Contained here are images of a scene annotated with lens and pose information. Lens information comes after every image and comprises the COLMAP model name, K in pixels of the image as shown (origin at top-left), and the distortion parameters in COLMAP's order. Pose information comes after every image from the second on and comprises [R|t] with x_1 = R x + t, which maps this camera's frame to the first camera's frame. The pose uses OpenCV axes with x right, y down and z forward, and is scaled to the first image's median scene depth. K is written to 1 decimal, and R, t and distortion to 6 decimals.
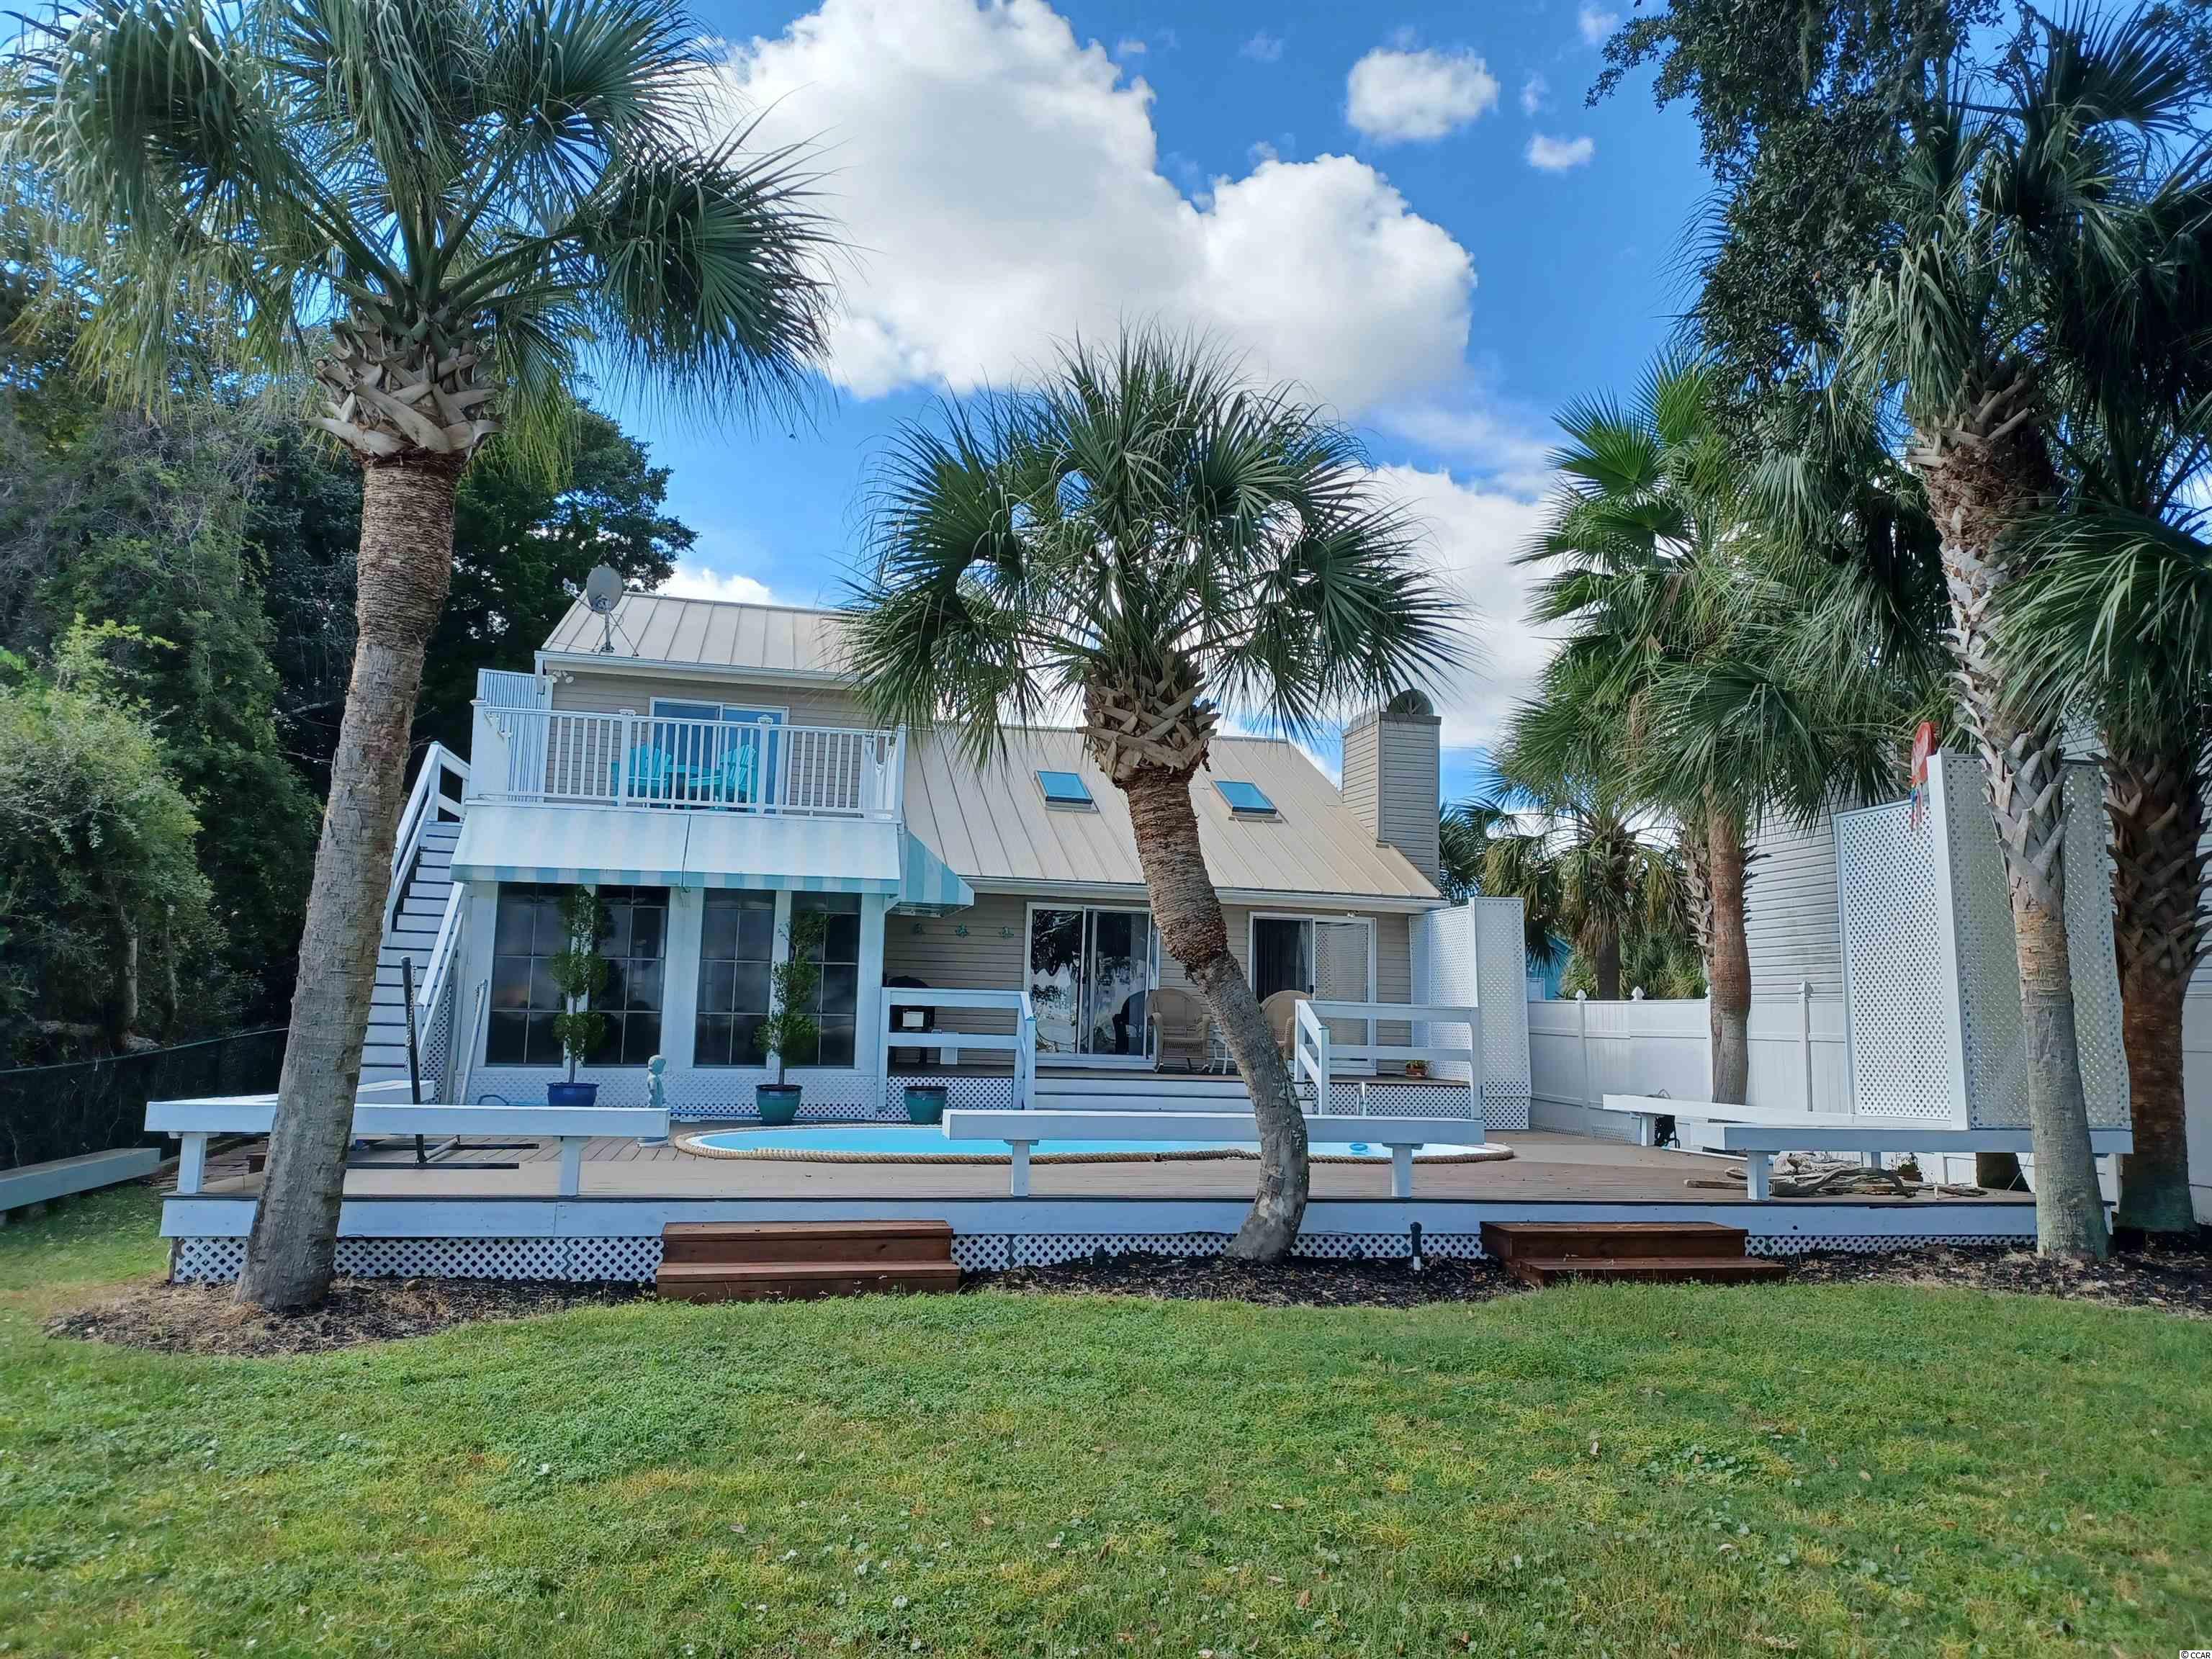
lens RADIAL K [[1595.1, 0, 1113.8], [0, 1595.1, 830.0], [0, 0, 1]] dist [0.093757, -0.112384]
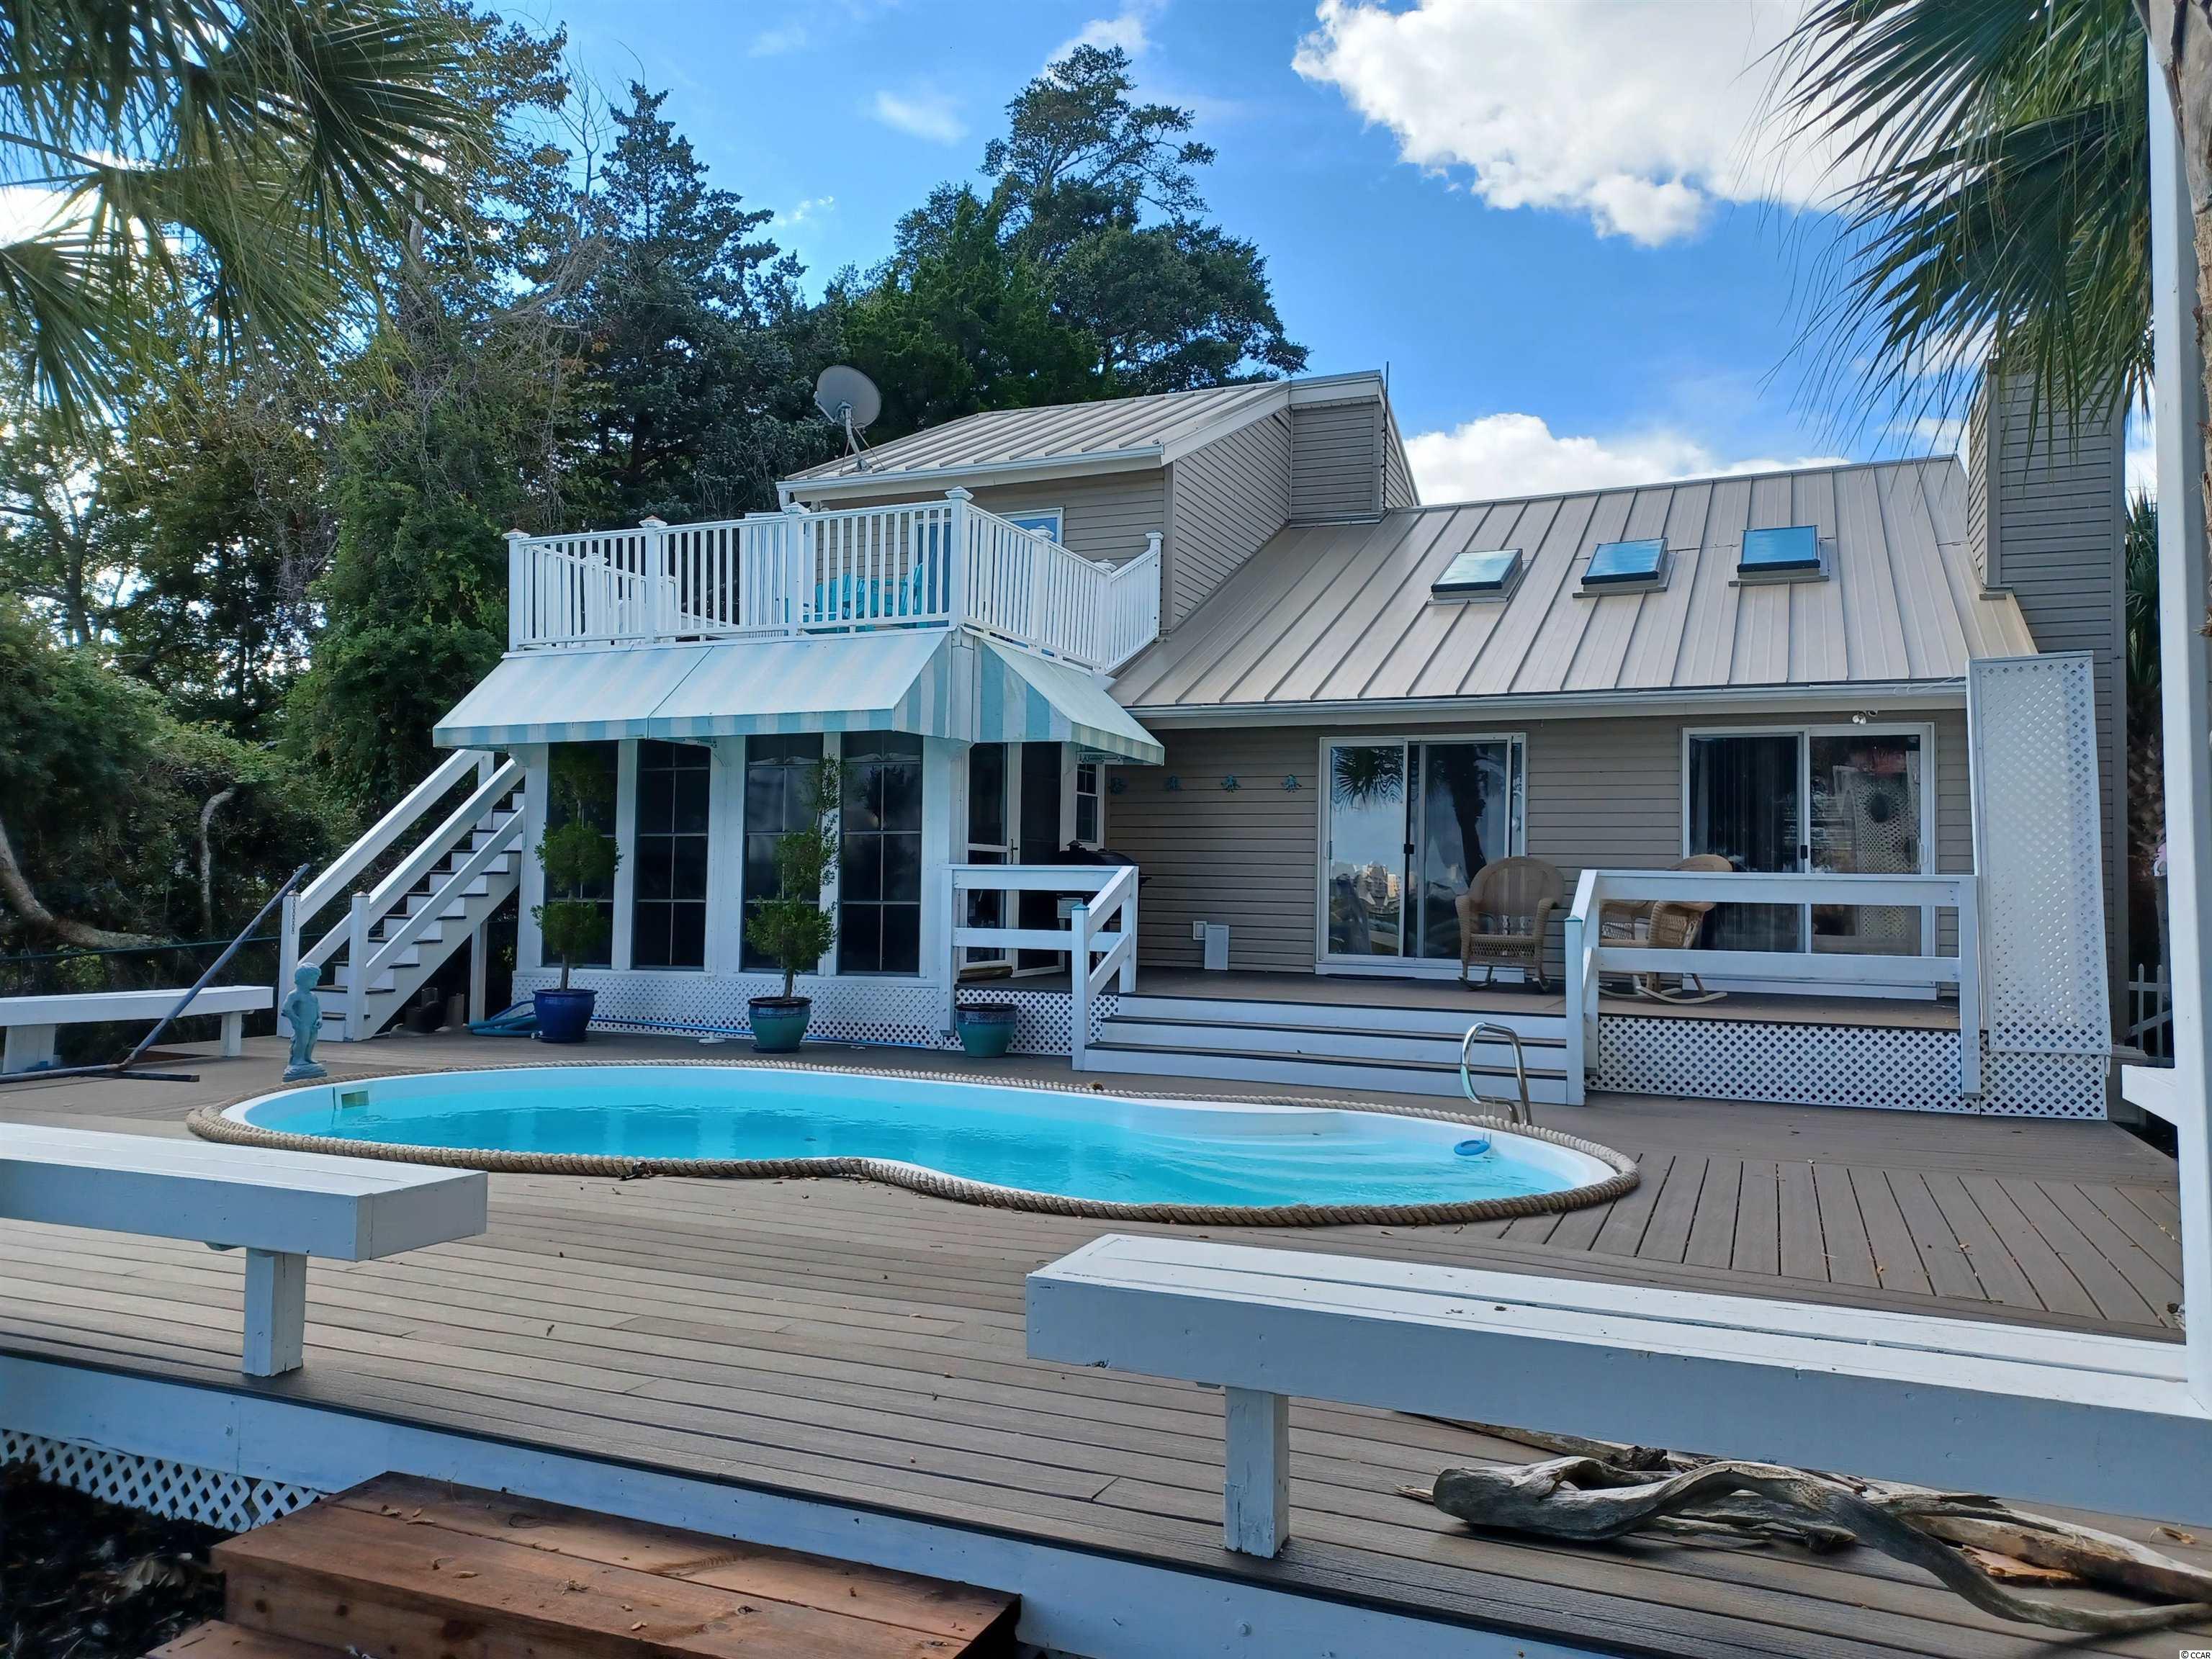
lens RADIAL K [[1595.1, 0, 1113.8], [0, 1595.1, 830.0], [0, 0, 1]] dist [0.093757, -0.112384]
pose [[0.818377, -0.035776, -0.573566, 0.331850], [0.076426, 0.995971, 0.046923, 0.057151], [0.569576, -0.082236, 0.817814, 0.475301]]
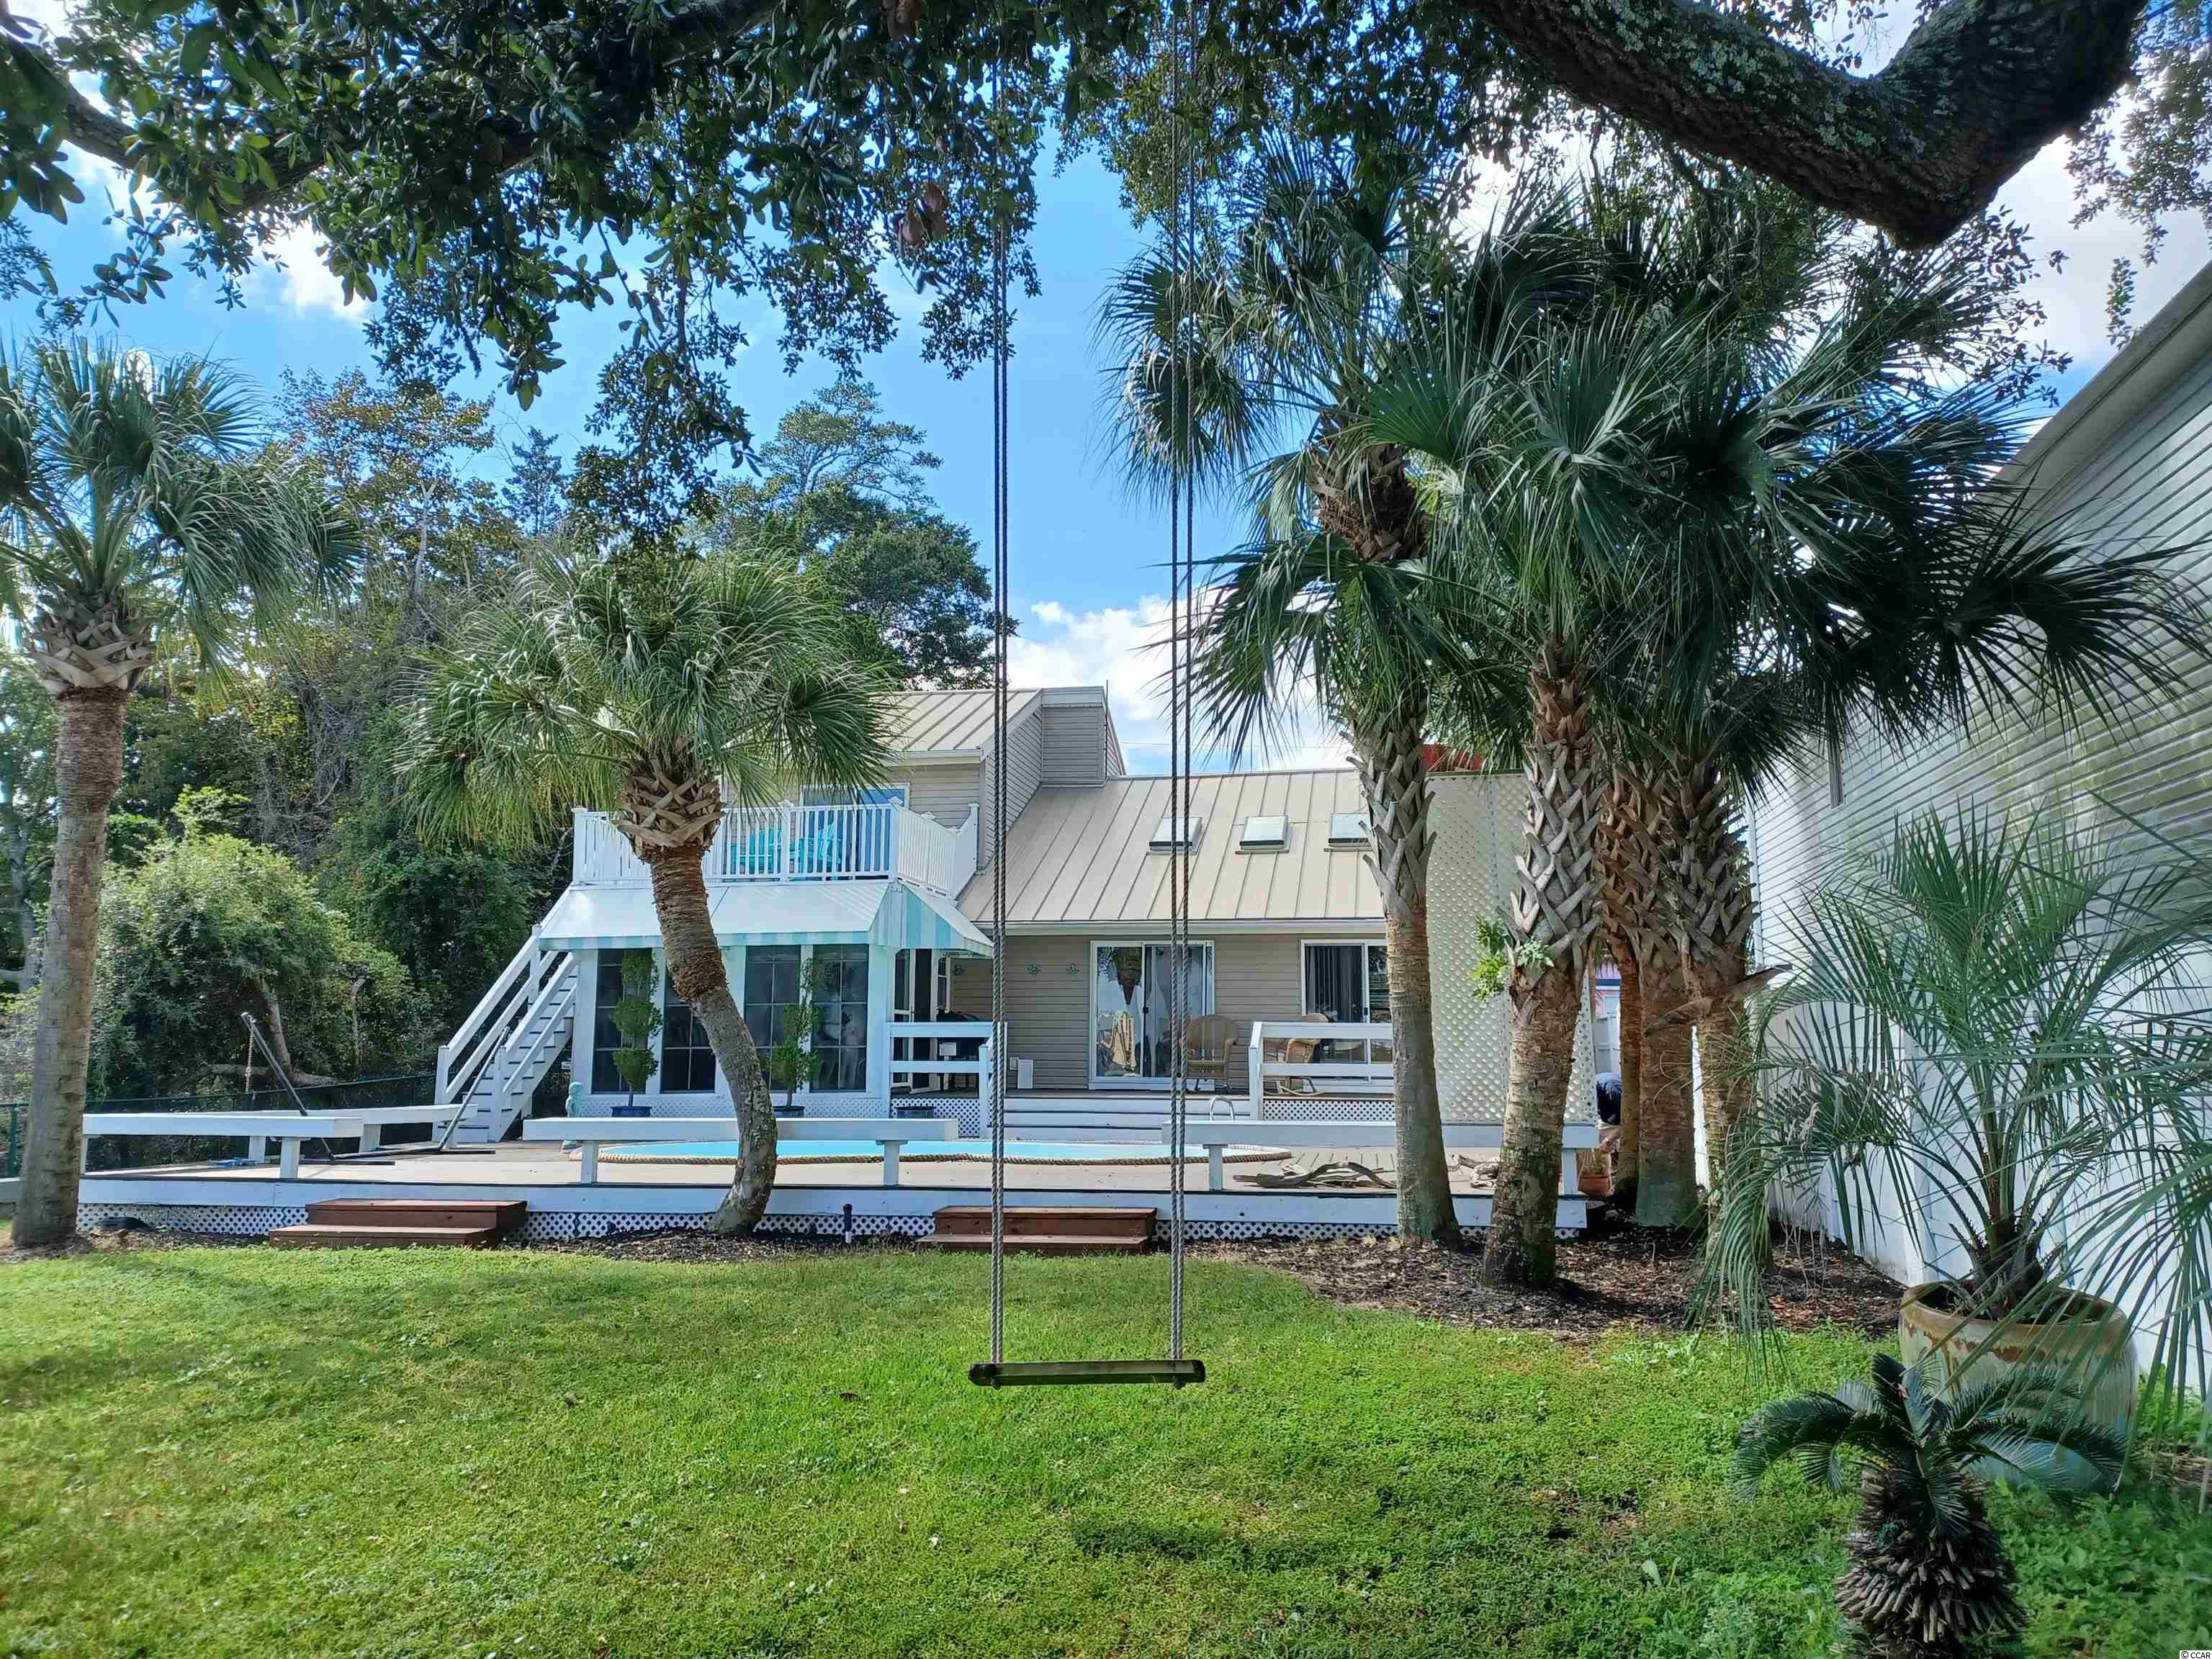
lens RADIAL K [[1595.1, 0, 1113.8], [0, 1595.1, 830.0], [0, 0, 1]] dist [0.093757, -0.112384]
pose [[0.927168, -0.074855, -0.367093, 0.466144], [0.067054, 0.997171, -0.033977, 0.008727], [0.368597, 0.006888, 0.929564, -0.034060]]
